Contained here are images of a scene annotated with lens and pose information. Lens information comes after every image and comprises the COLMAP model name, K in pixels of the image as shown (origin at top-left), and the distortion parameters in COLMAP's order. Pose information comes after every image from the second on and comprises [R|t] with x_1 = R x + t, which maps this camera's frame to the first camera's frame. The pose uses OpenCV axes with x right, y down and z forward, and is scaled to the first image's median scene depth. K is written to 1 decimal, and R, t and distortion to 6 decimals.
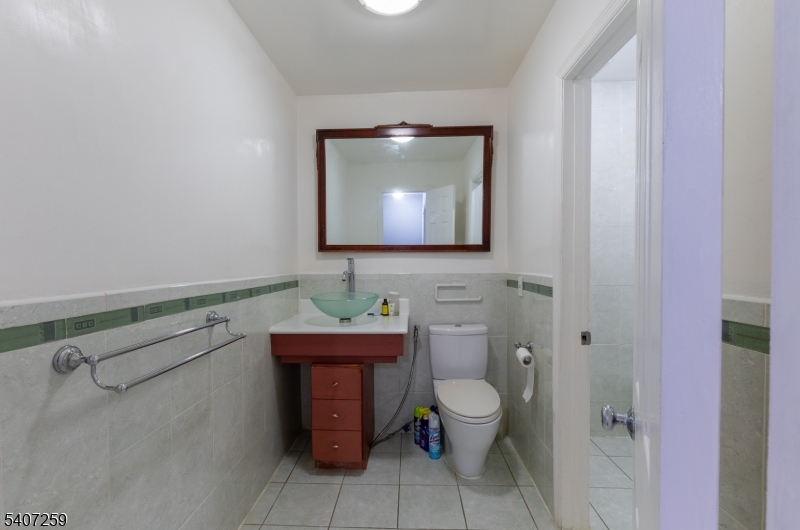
lens RADIAL K [[350.8, 0, 398.7], [0, 350.8, 265.1], [0, 0, 1]] dist [0.004321, -0.000379]
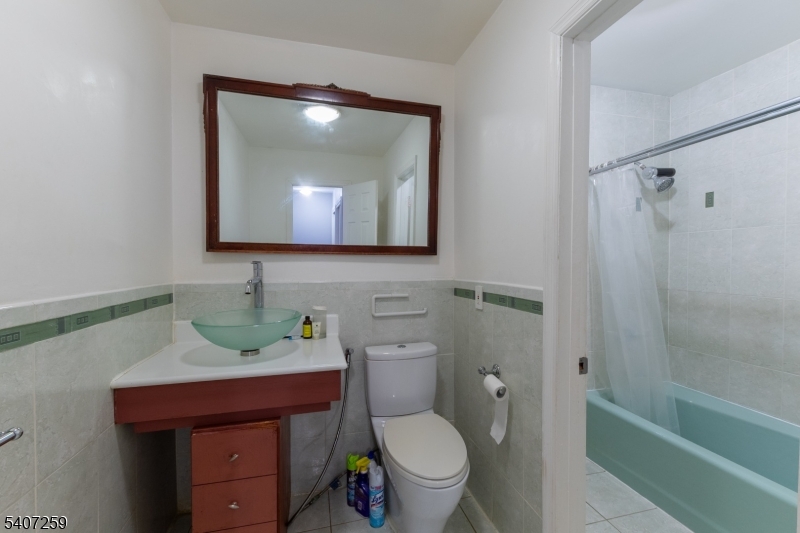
lens RADIAL K [[328.8, 0, 401.4], [0, 328.8, 266.1], [0, 0, 1]] dist [0.005984, -0.000355]
pose [[0.953629, 0.004369, 0.300952, -0.061790], [-0.004125, 0.999990, -0.001444, -0.011155], [-0.300956, 0.000135, 0.953638, 0.284932]]
